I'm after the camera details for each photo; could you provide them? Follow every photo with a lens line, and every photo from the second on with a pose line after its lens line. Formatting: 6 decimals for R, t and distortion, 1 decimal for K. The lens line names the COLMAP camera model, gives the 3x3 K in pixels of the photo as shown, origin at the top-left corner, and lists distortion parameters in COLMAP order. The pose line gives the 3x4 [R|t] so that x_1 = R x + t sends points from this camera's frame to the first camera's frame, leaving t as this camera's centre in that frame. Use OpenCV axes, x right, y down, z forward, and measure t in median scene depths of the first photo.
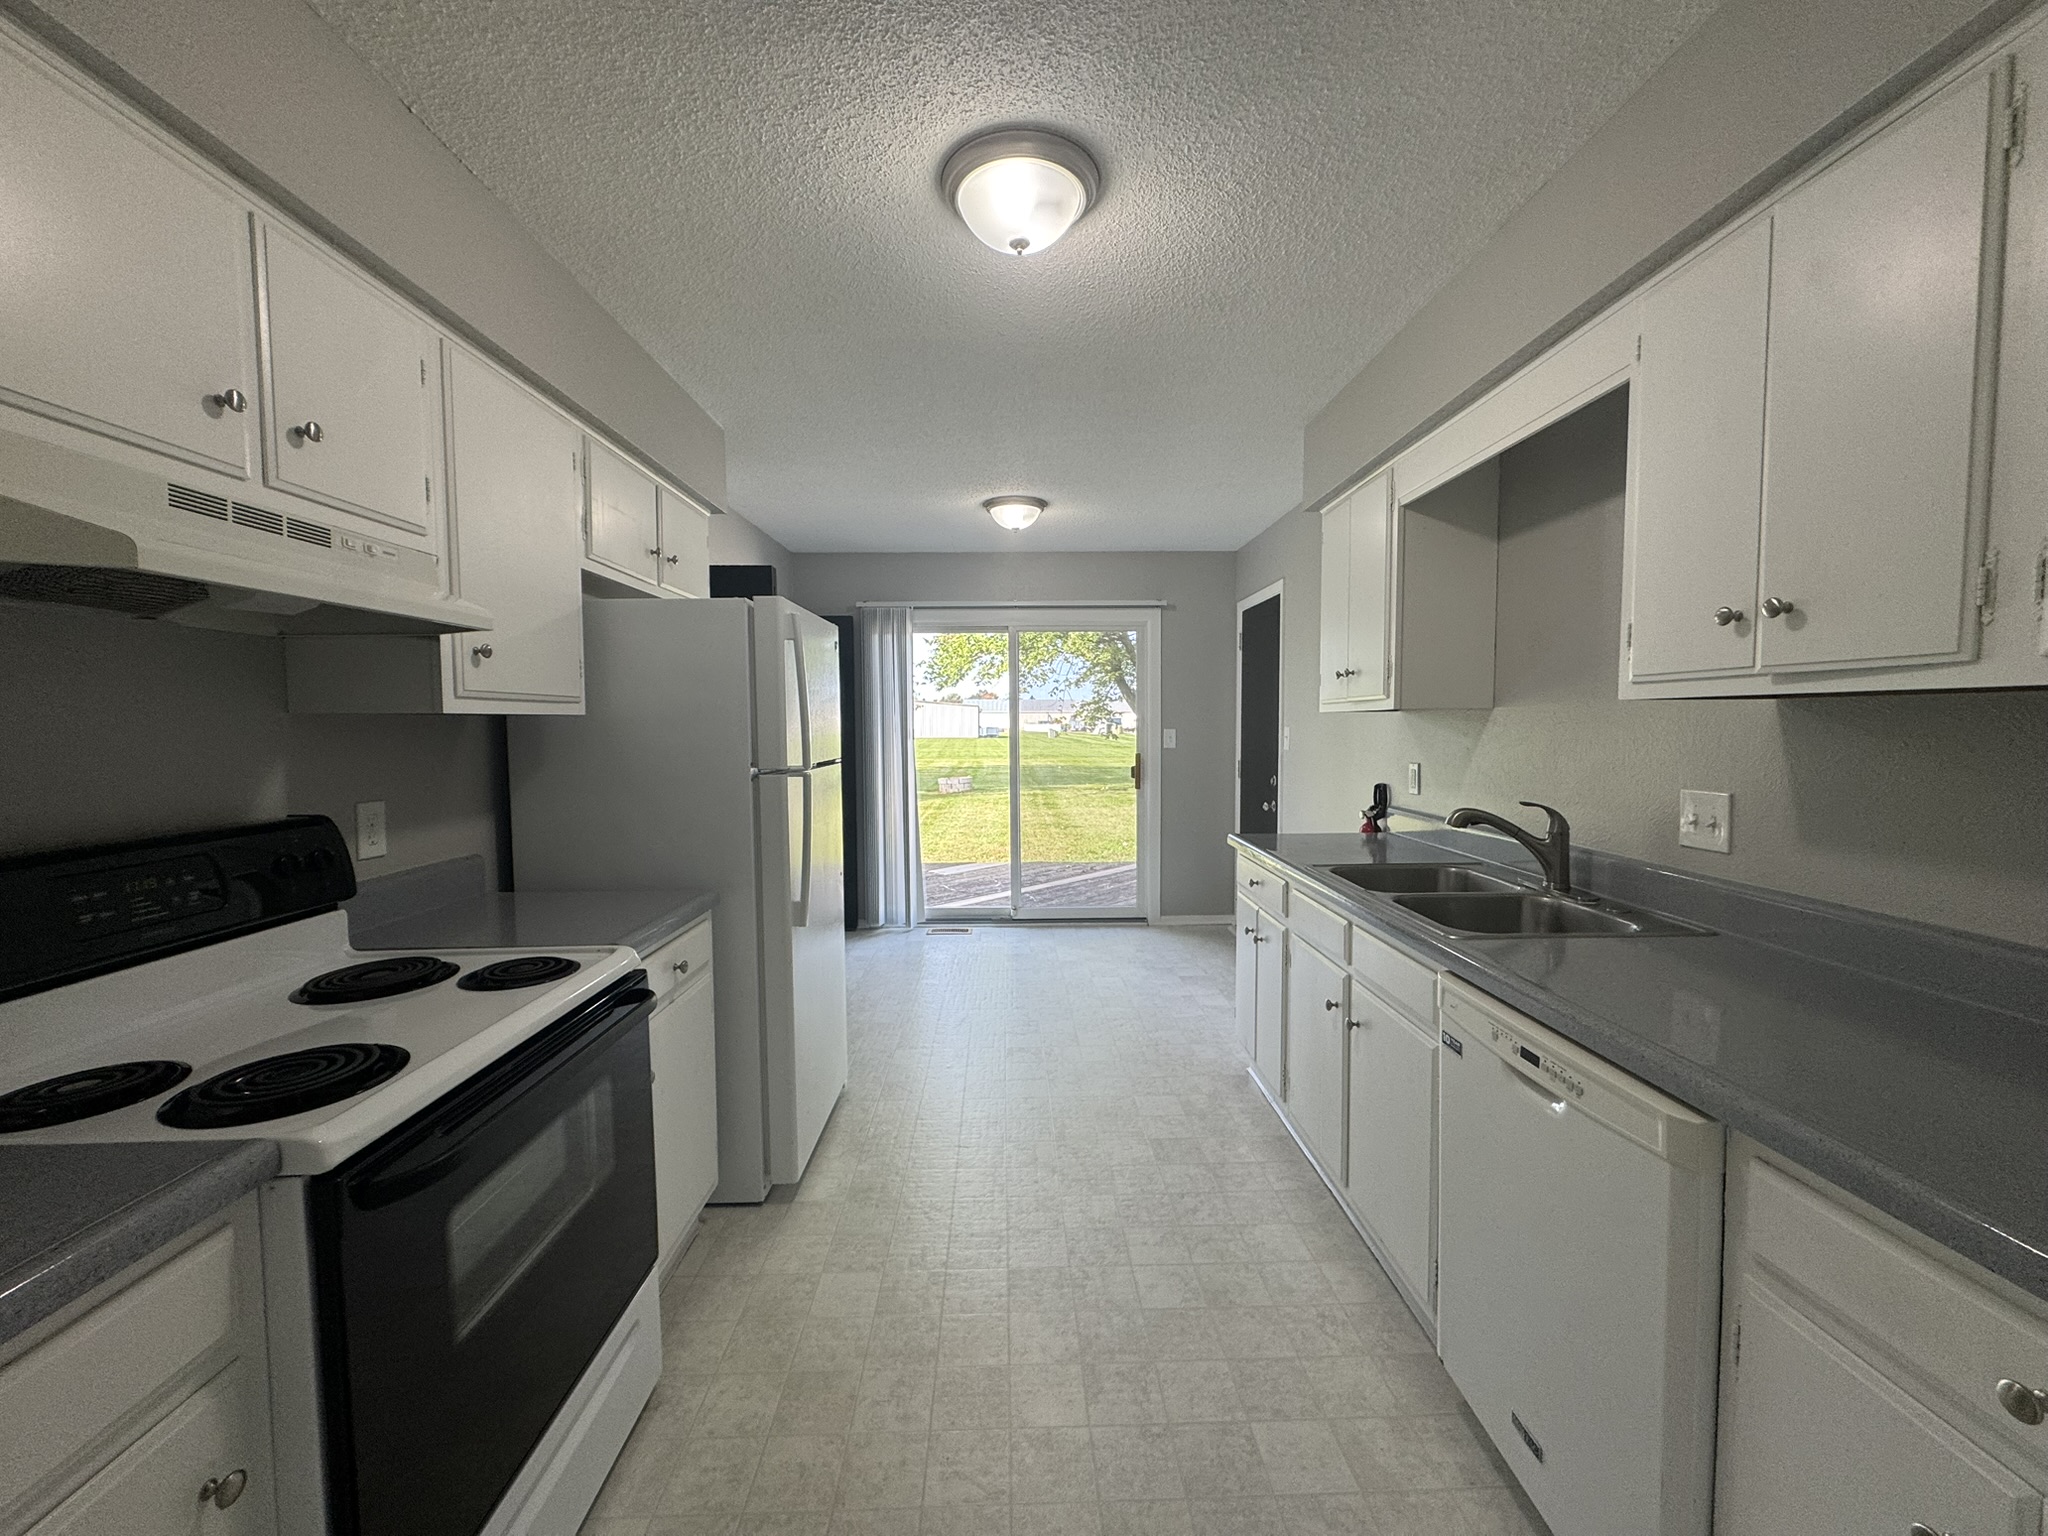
lens RADIAL K [[819.2, 0, 1024.0], [0, 819.2, 768.0], [0, 0, 1]] dist [0.000409, 0.000033]
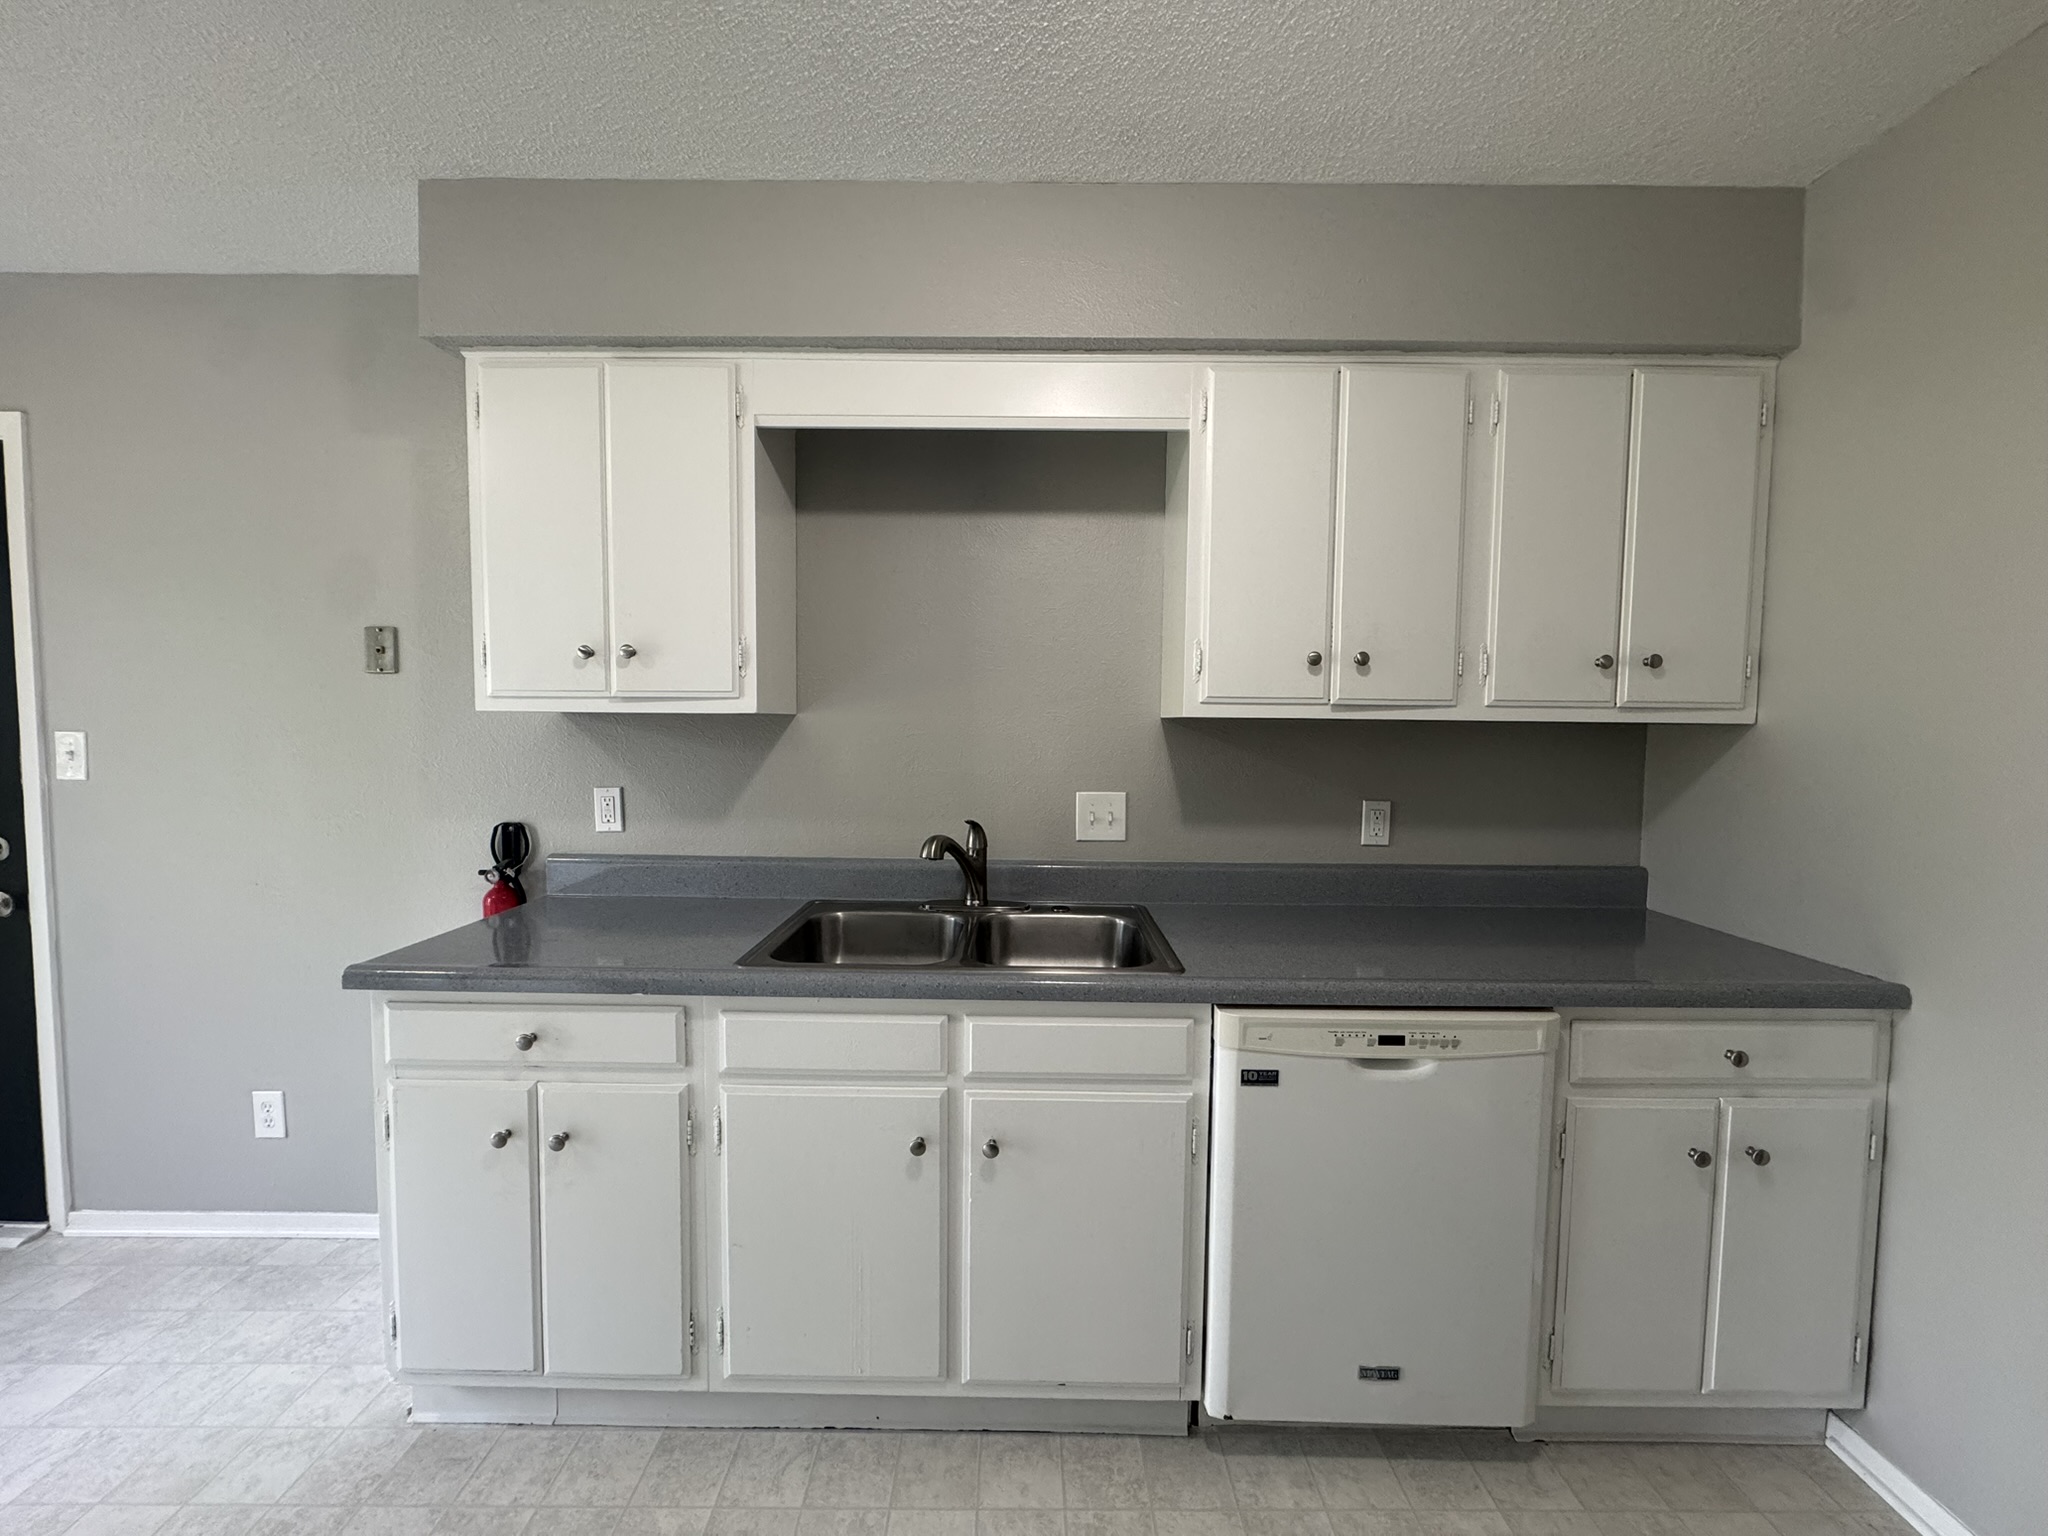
lens RADIAL K [[725.5, 0, 1025.0], [0, 725.5, 794.6], [0, 0, 1]] dist [0.000568, 0.000111]
pose [[0.021267, -0.062111, 0.997843, -0.279983], [0.045566, 0.997091, 0.061093, -0.047890], [-0.998735, 0.044168, 0.024035, 1.174562]]
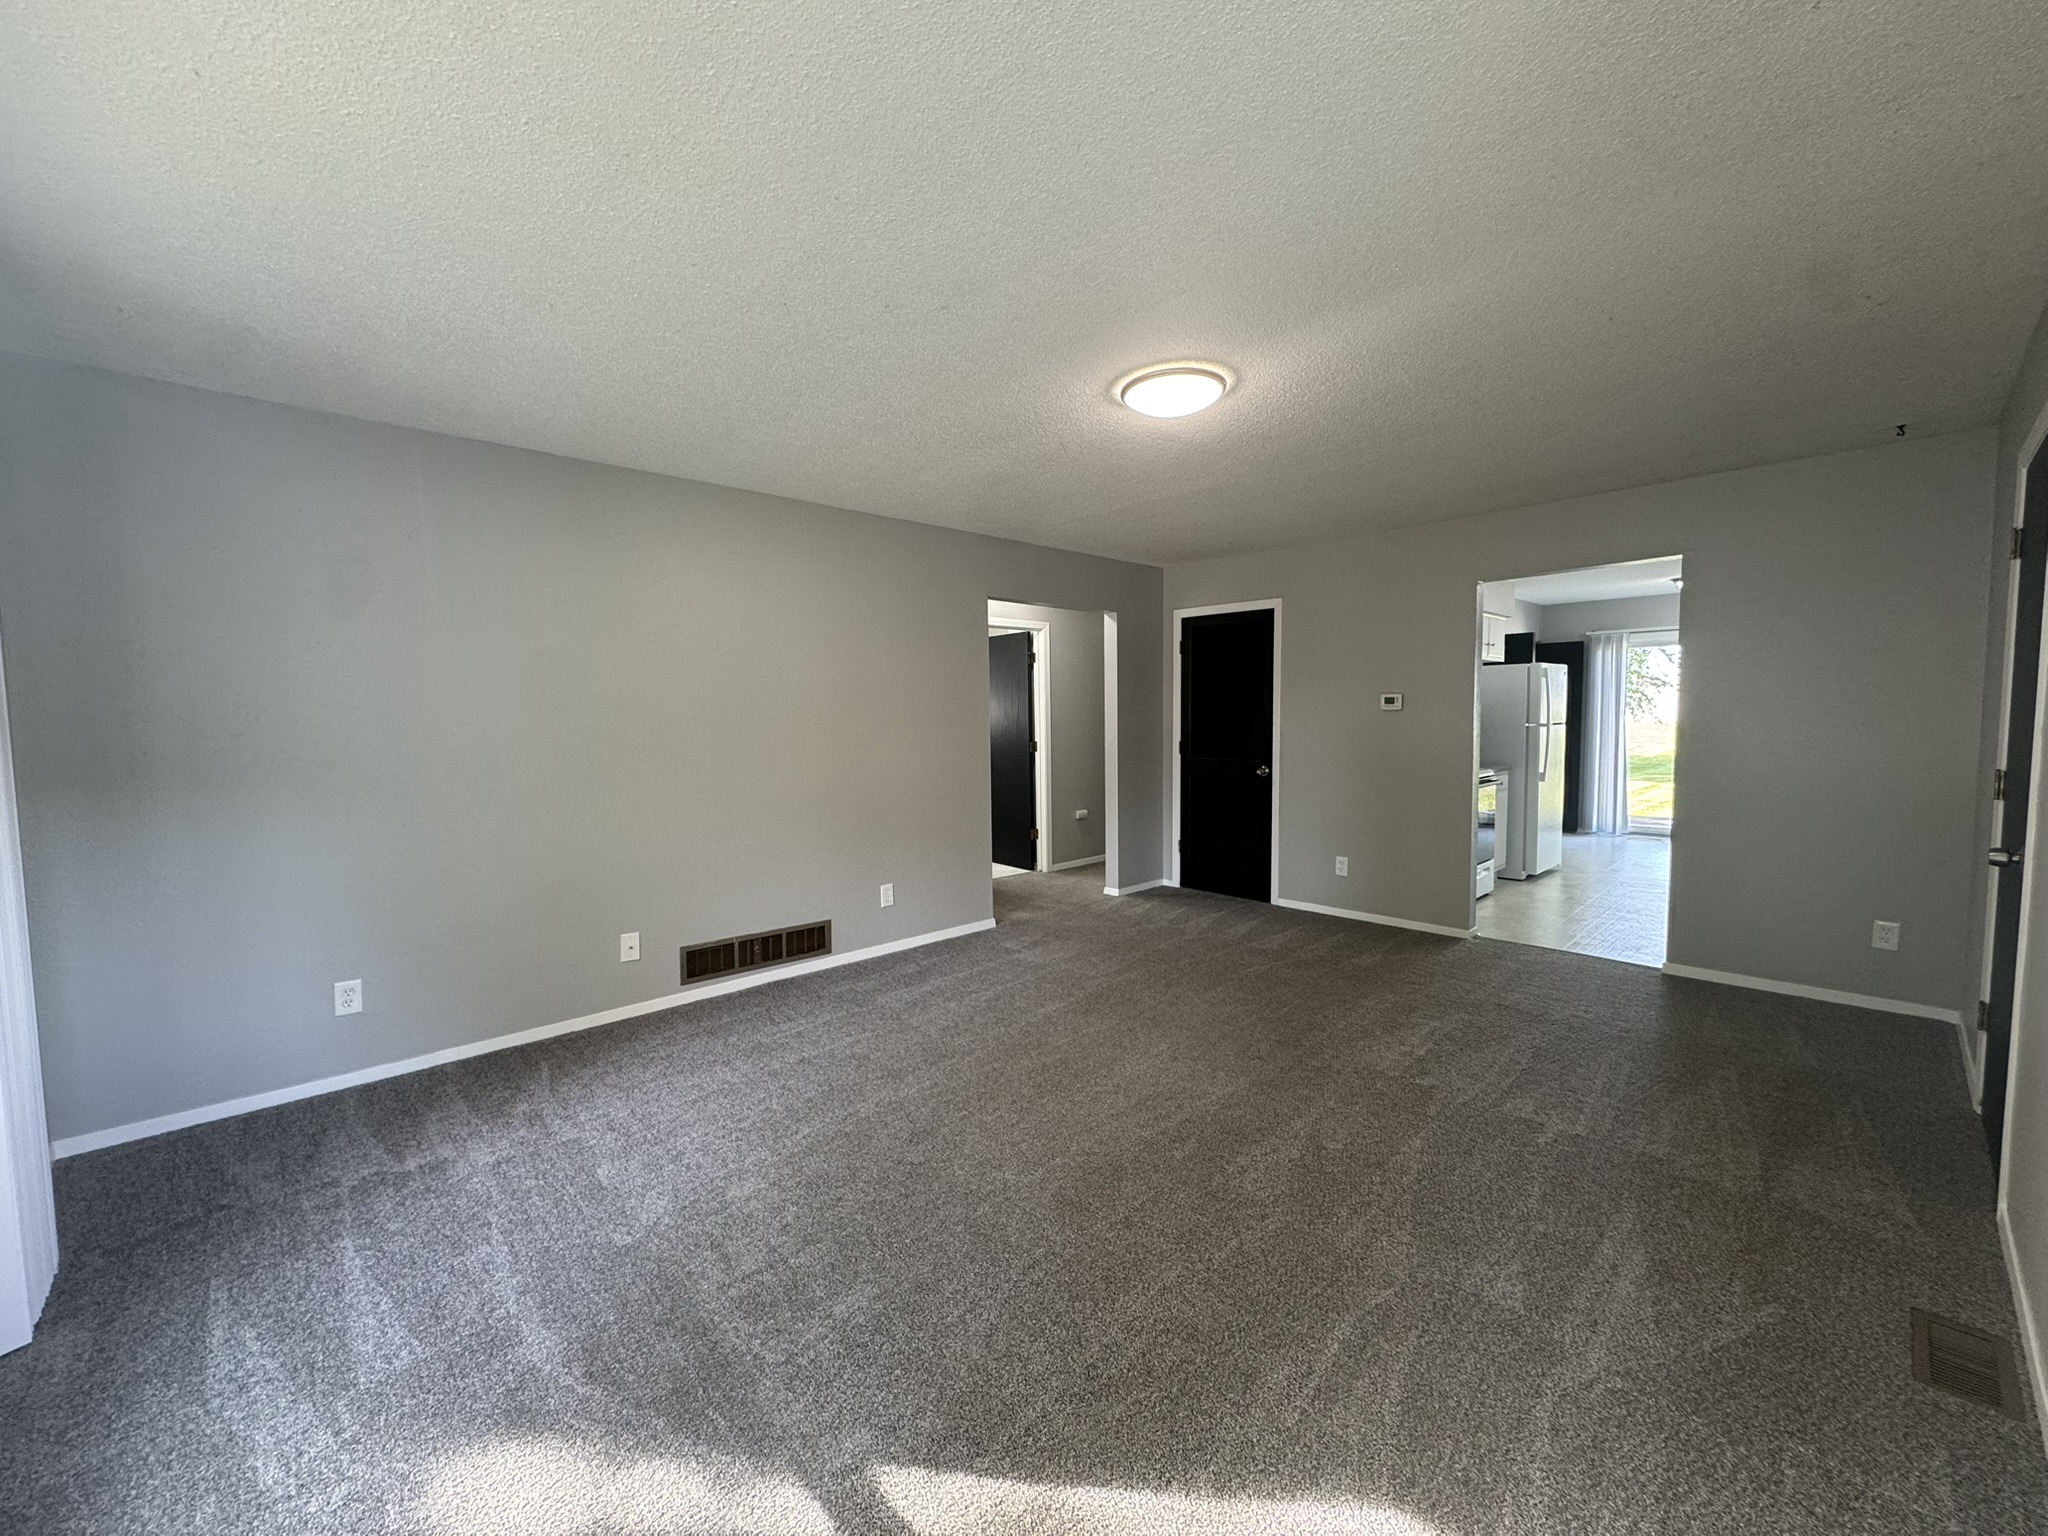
lens RADIAL K [[818.5, 0, 982.7], [0, 818.5, 768.5], [0, 0, 1]] dist [0.000485, 0.000049]
pose [[0.659243, 0.075414, -0.748139, 0.383420], [-0.040111, 0.997068, 0.065162, 0.033168], [0.750860, -0.012949, 0.660335, -1.573641]]
